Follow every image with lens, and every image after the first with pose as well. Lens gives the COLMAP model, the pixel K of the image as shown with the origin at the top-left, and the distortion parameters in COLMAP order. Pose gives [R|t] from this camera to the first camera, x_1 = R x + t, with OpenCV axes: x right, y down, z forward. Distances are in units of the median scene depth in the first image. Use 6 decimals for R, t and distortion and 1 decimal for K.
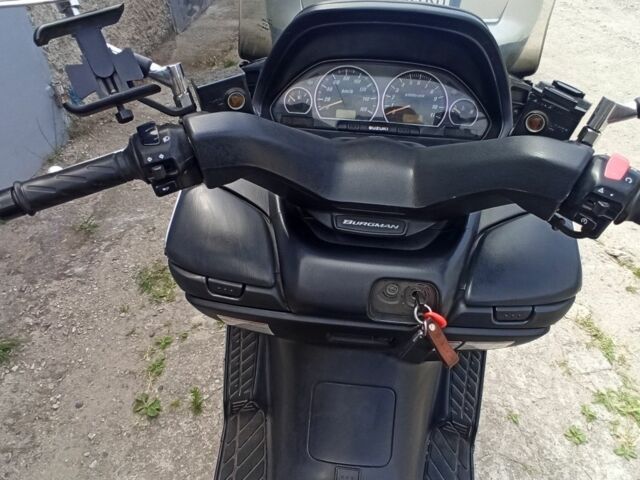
lens RADIAL K [[469.0, 0, 319.1], [0, 469.0, 244.1], [0, 0, 1]] dist [-0.048326, 0.005931]
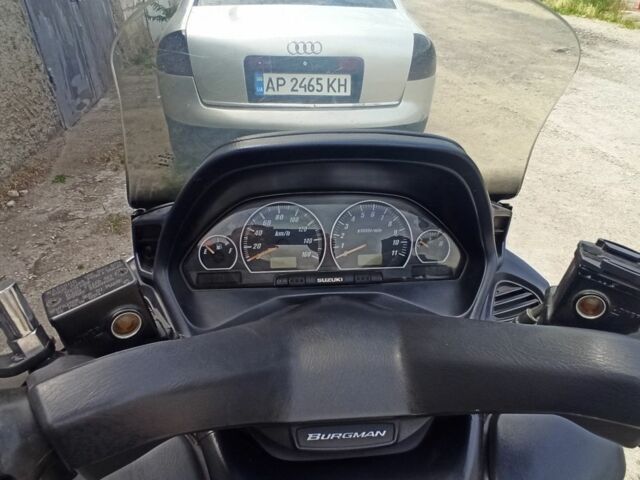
lens RADIAL K [[469.0, 0, 319.1], [0, 469.0, 244.1], [0, 0, 1]] dist [-0.048326, 0.005931]
pose [[0.977065, -0.099747, 0.188136, -0.026777], [0.126939, 0.982194, -0.138499, -0.197520], [-0.170972, 0.159204, 0.972329, 0.251909]]
